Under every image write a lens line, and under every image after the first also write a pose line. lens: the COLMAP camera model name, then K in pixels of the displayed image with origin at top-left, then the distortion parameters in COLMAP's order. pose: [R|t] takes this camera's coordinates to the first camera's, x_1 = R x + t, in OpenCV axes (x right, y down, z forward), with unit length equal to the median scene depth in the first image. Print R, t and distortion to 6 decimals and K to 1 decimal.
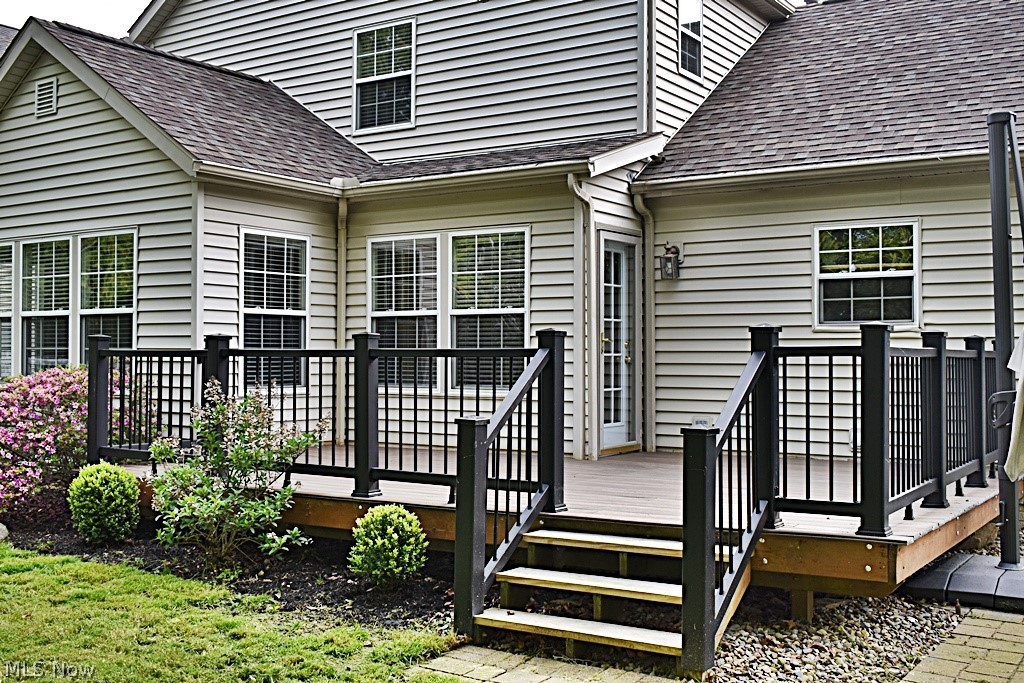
lens RADIAL K [[1092.2, 0, 512.0], [0, 1092.2, 341.5], [0, 0, 1]] dist [-0.050994, -0.010019]
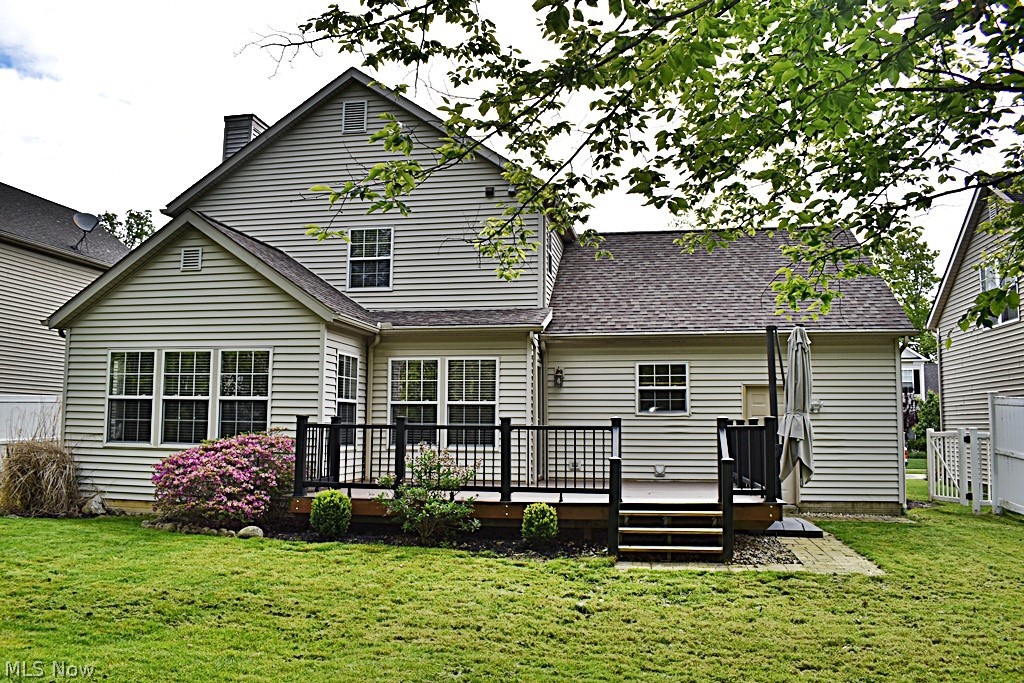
lens RADIAL K [[791.2, 0, 512.0], [0, 791.2, 341.5], [0, 0, 1]] dist [-0.096907, 0.001236]
pose [[0.919052, 0.045761, 0.391471, -0.463069], [-0.009449, 0.995510, -0.094187, -0.006305], [-0.394024, 0.082863, 0.915357, -0.213863]]
